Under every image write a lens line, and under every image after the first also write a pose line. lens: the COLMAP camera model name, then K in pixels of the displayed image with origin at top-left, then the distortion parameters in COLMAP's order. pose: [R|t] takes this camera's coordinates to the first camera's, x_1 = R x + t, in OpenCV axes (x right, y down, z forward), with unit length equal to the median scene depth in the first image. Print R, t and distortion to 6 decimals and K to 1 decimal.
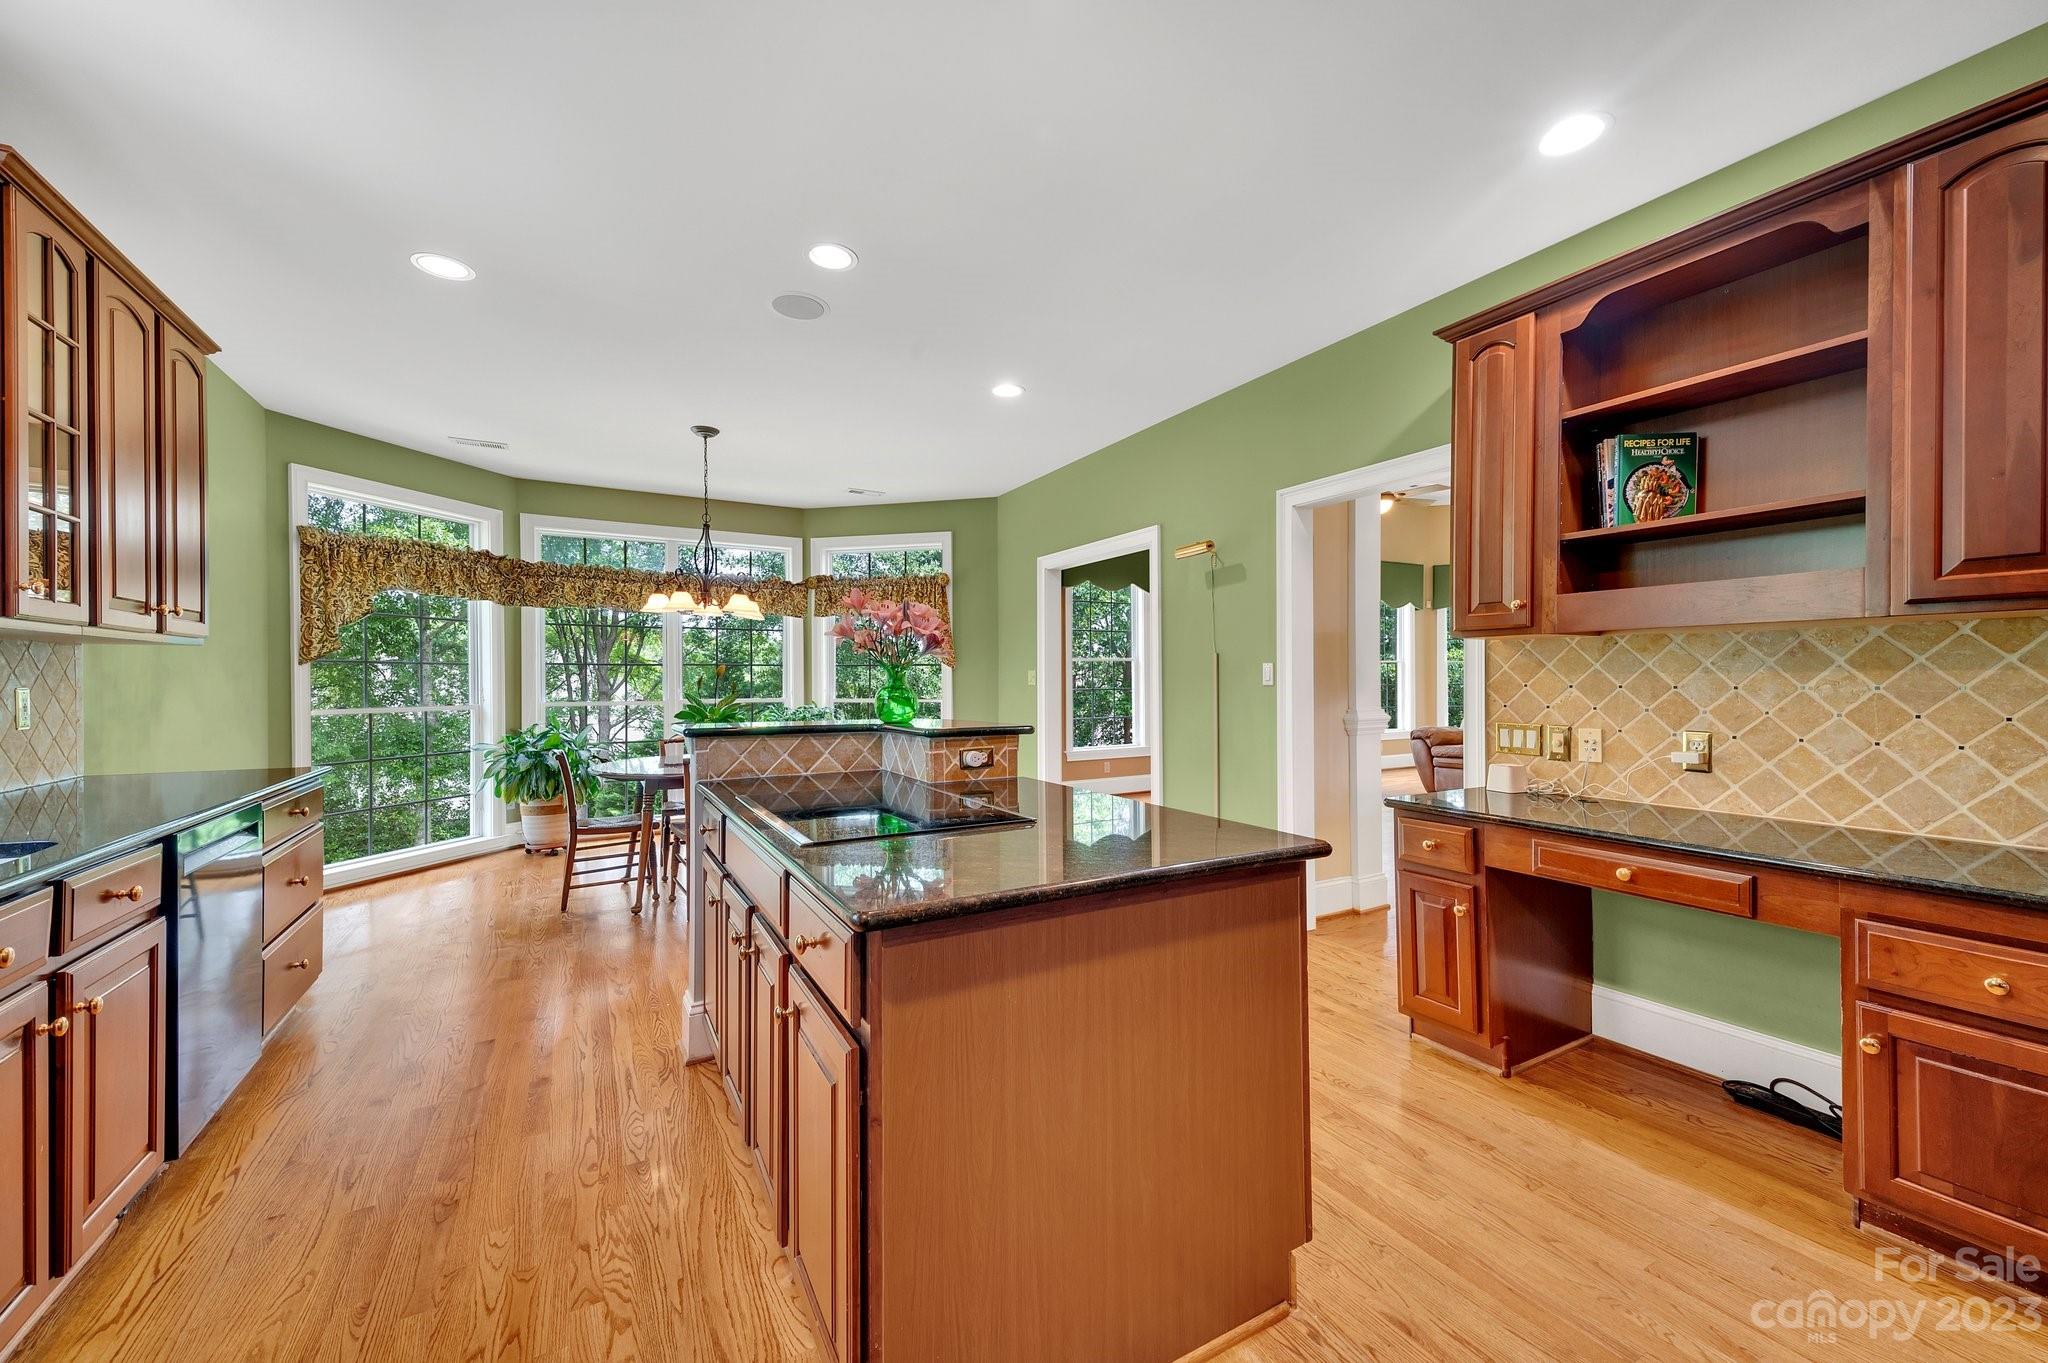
lens RADIAL K [[807.6, 0, 1035.3], [0, 807.6, 678.1], [0, 0, 1]] dist [0.033233, 0.000343]
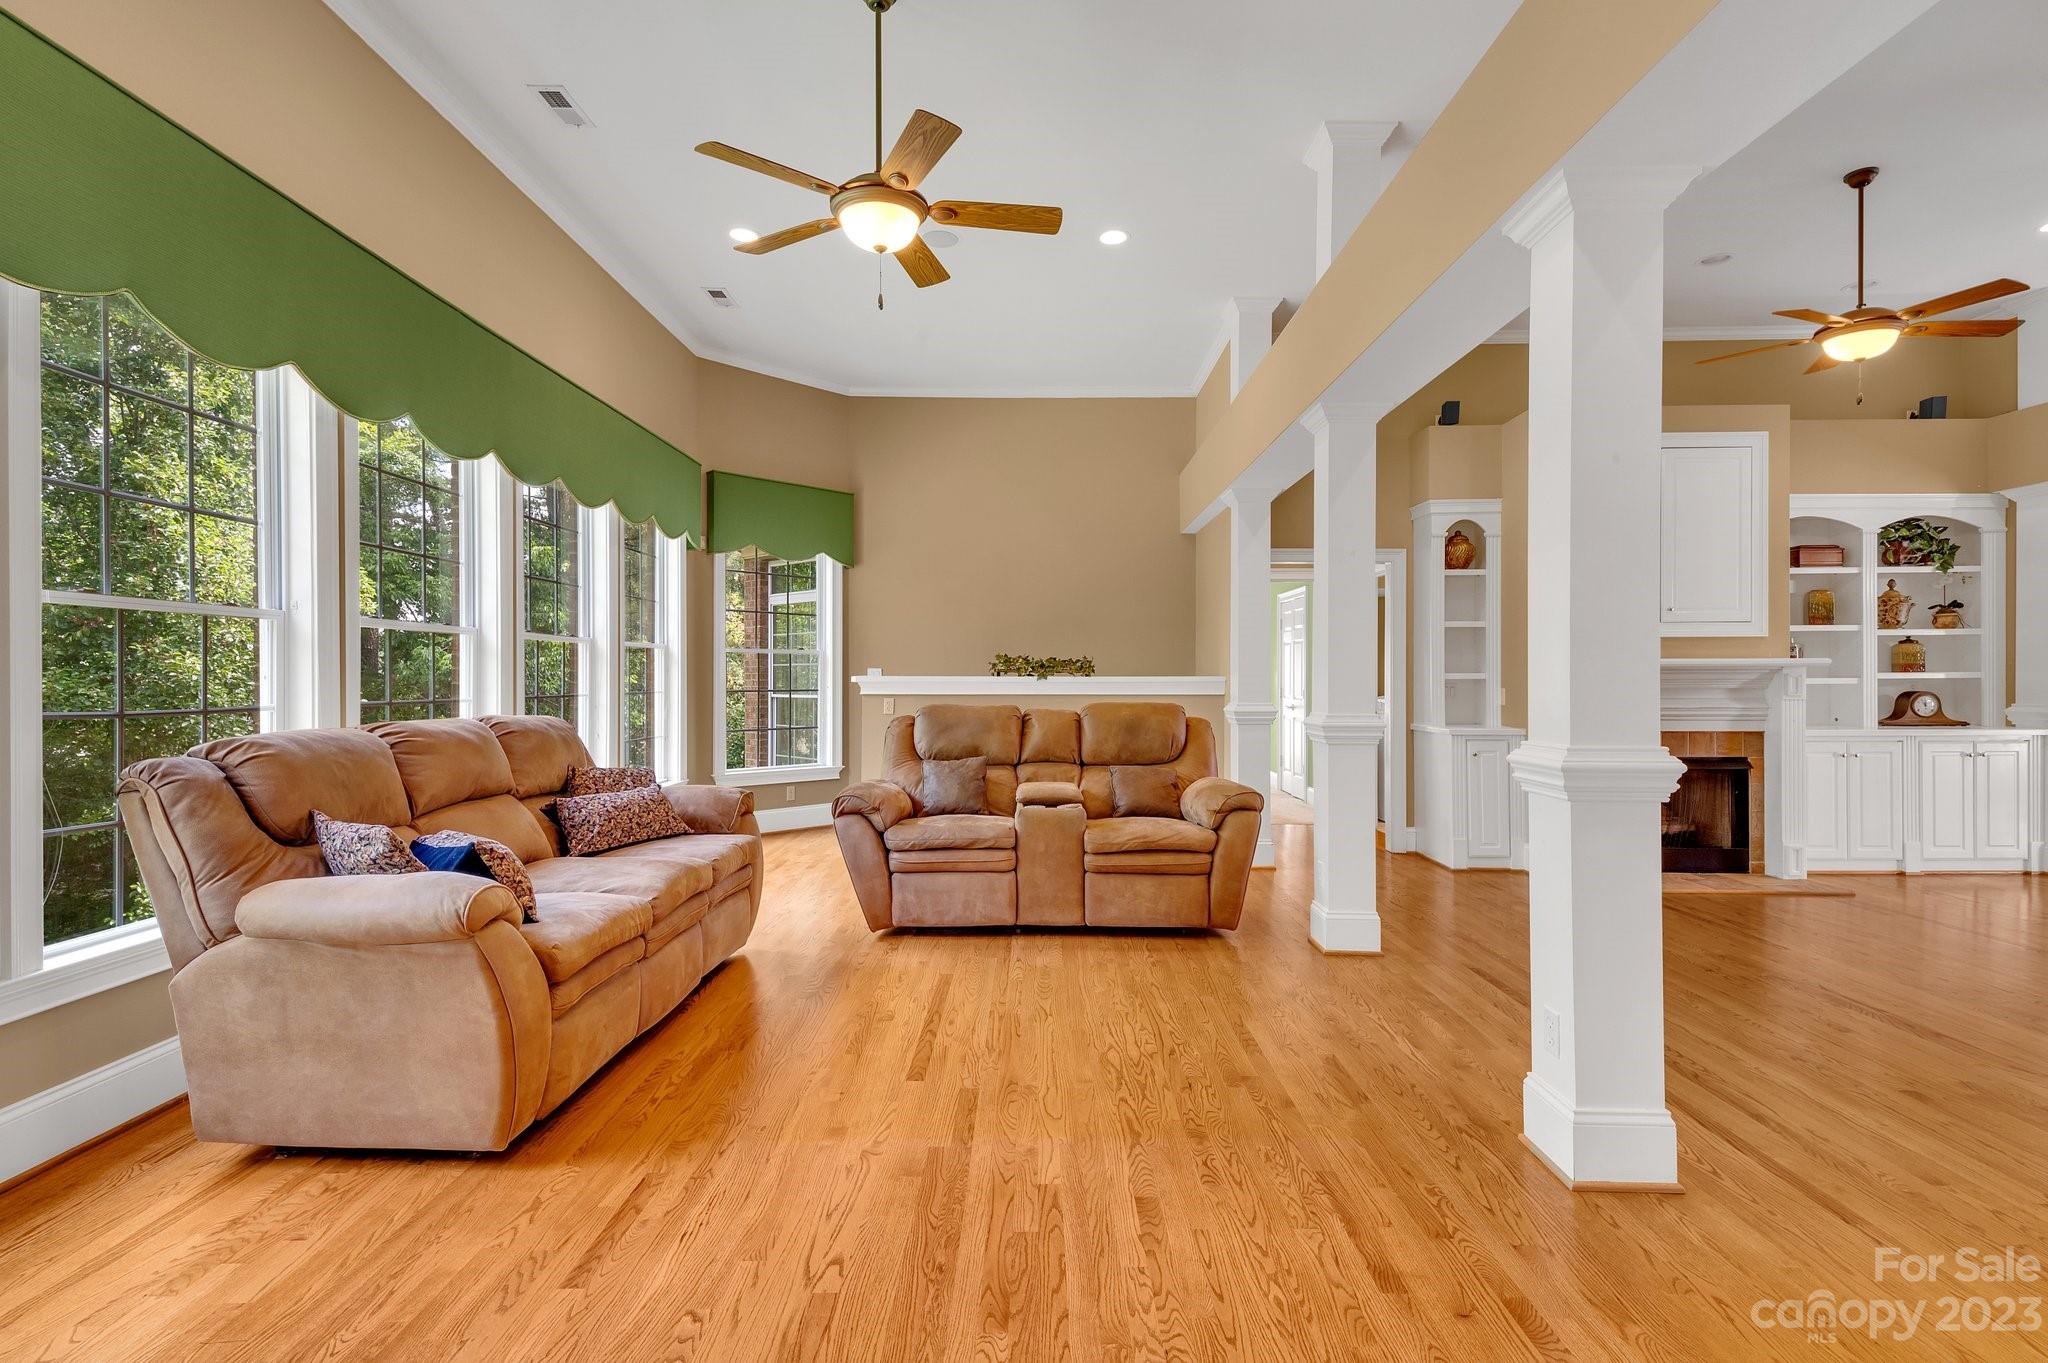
lens RADIAL K [[965.1, 0, 1028.0], [0, 965.1, 680.2], [0, 0, 1]] dist [0.055562, -0.019733]
pose [[0.504736, 0.002078, 0.863272, 0.084878], [0.001160, 0.999995, -0.003086, 0.003682], [-0.863273, 0.002559, 0.504730, 0.904837]]
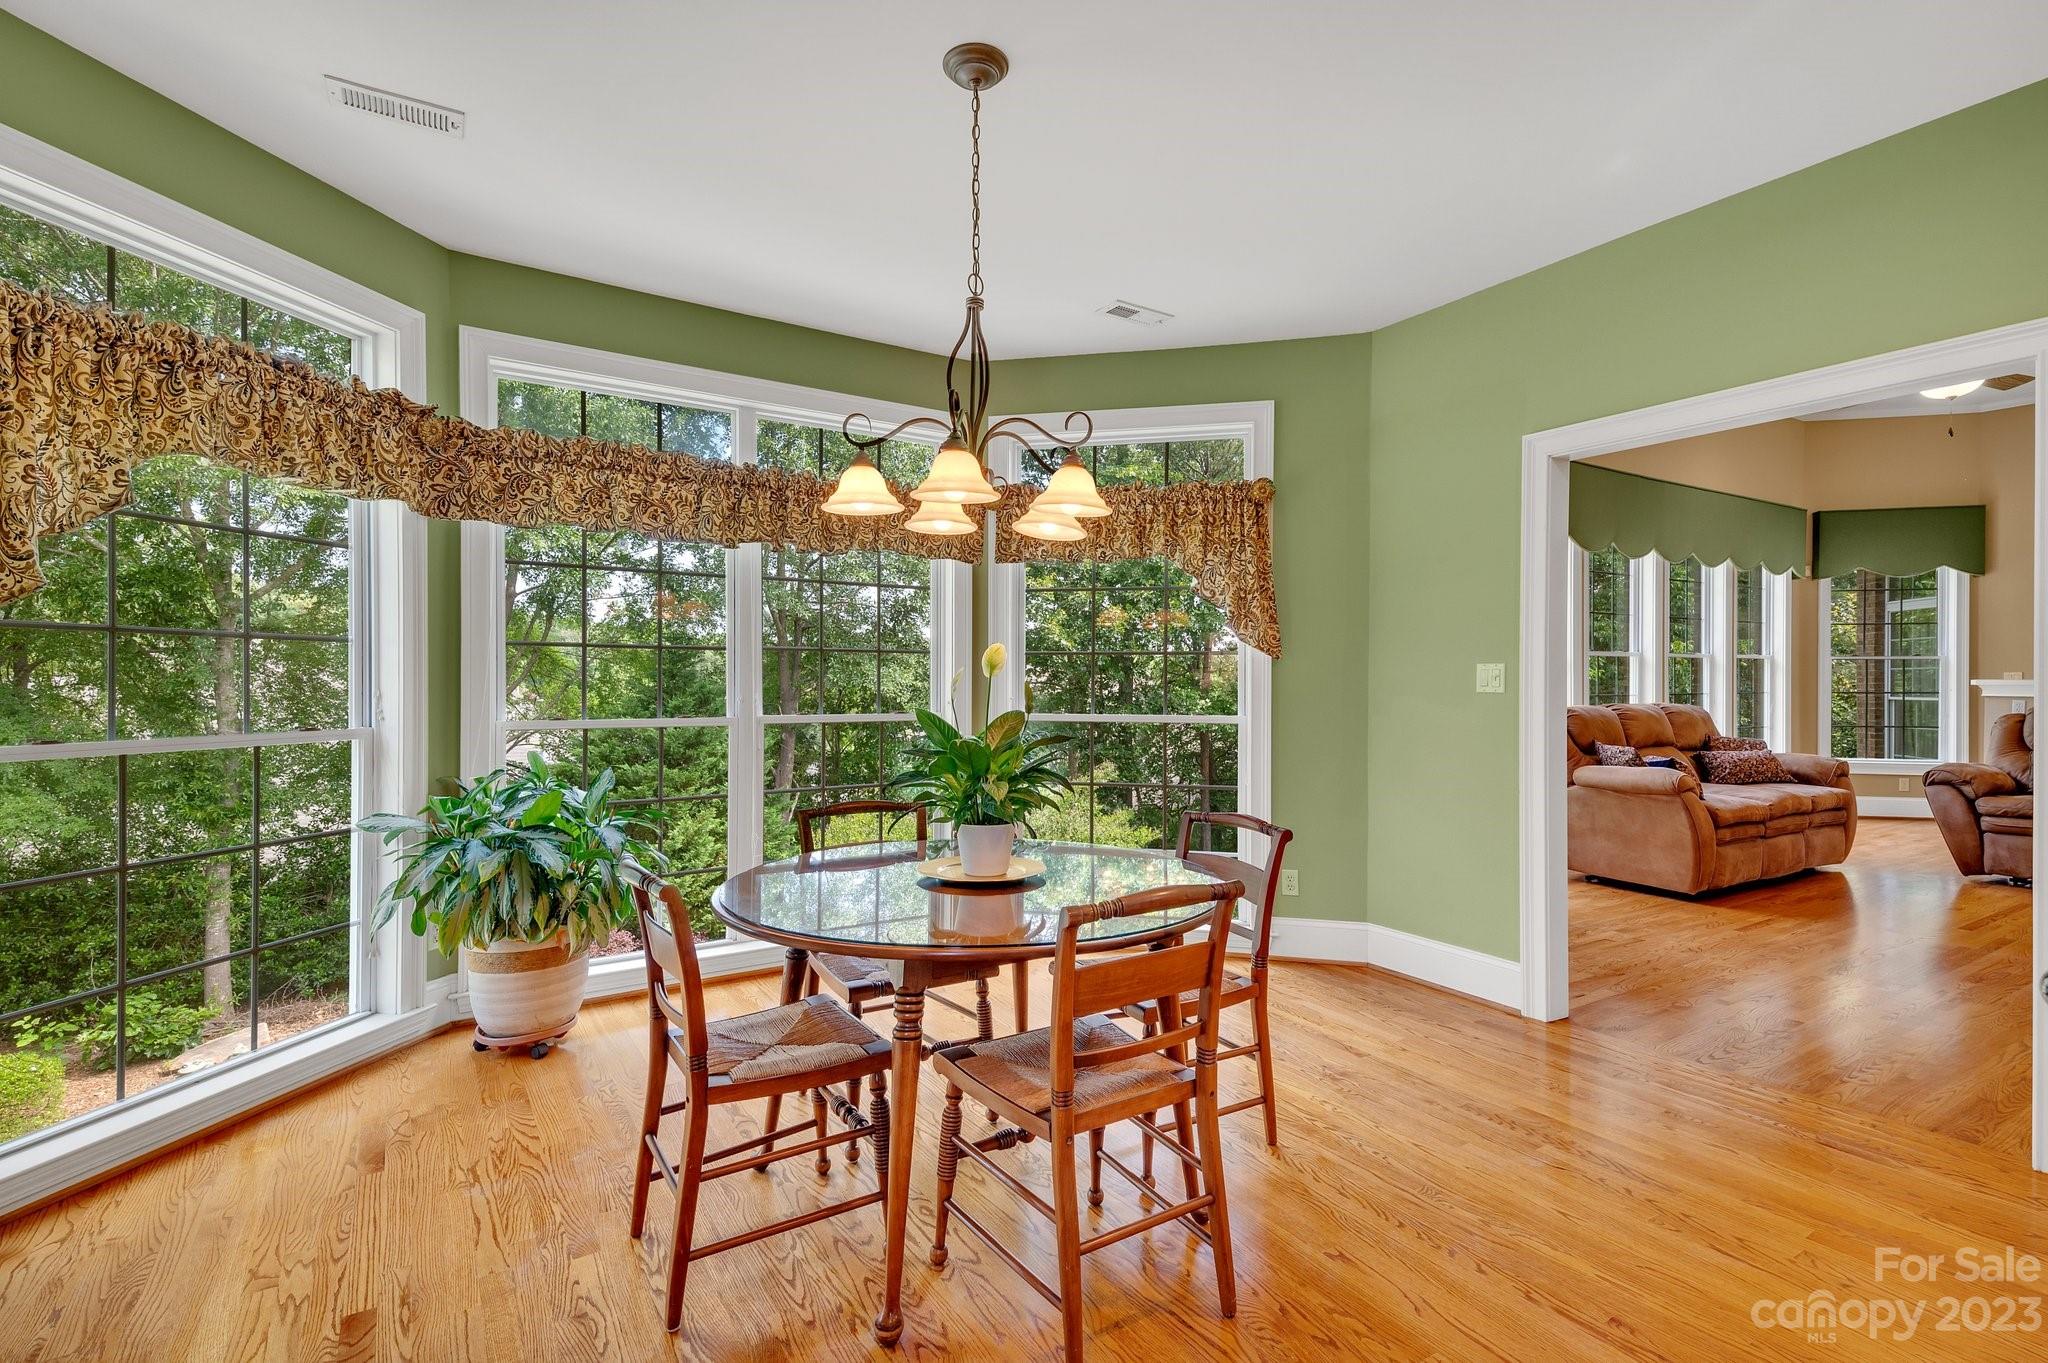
lens RADIAL K [[965.1, 0, 1028.0], [0, 965.1, 680.2], [0, 0, 1]] dist [0.055562, -0.019733]
pose [[0.998814, 0.005454, 0.048389, -0.329966], [-0.005393, 0.999984, -0.001397, 0.003562], [-0.048396, 0.001134, 0.998828, 0.419006]]
